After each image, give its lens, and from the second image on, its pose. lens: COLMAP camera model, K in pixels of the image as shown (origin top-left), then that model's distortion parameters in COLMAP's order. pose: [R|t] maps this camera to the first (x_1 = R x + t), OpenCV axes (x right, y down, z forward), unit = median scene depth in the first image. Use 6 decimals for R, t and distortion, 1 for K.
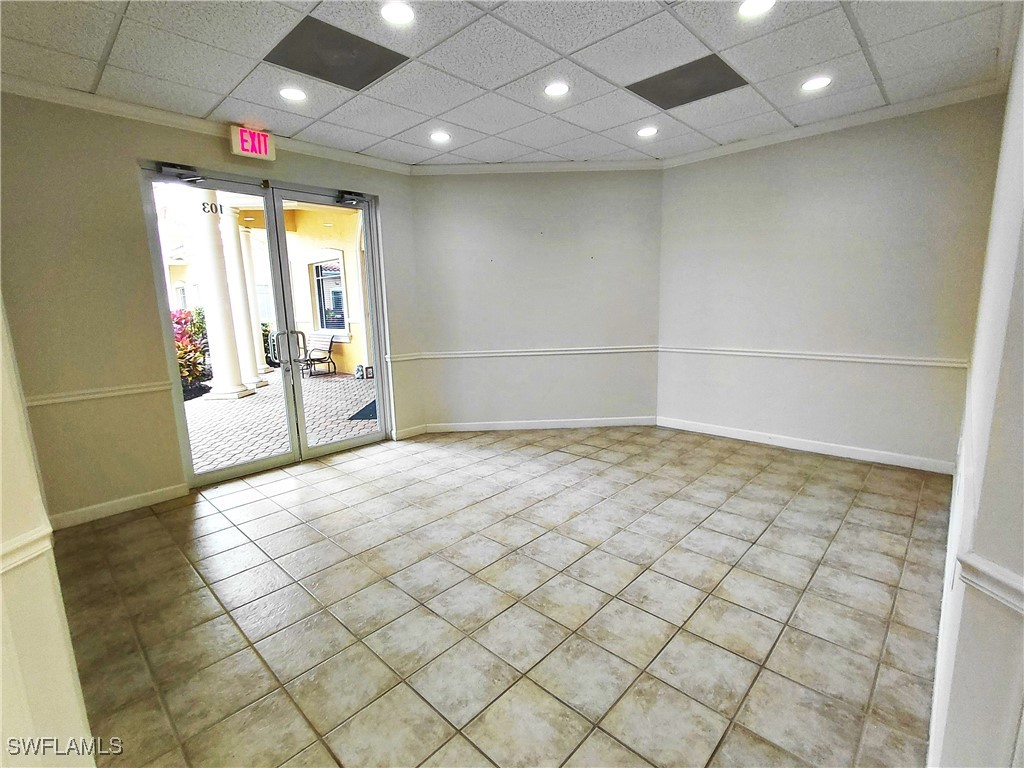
lens RADIAL K [[472.3, 0, 513.4], [0, 472.3, 382.7], [0, 0, 1]] dist [-0.002656, -0.000497]
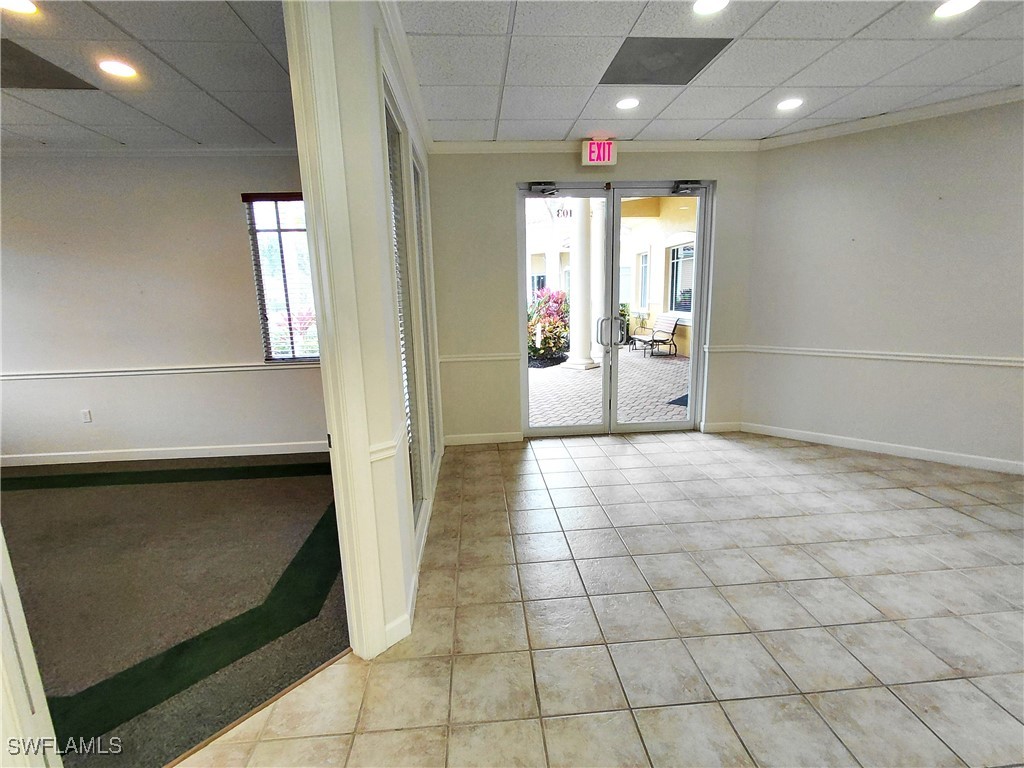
lens RADIAL K [[472.3, 0, 508.9], [0, 472.3, 382.7], [0, 0, 1]] dist [-0.002656, -0.000497]
pose [[0.744638, 0.133754, -0.653930, 0.110378], [-0.107134, 0.990964, 0.080697, -0.022935], [0.658815, 0.009968, 0.752239, -0.001707]]
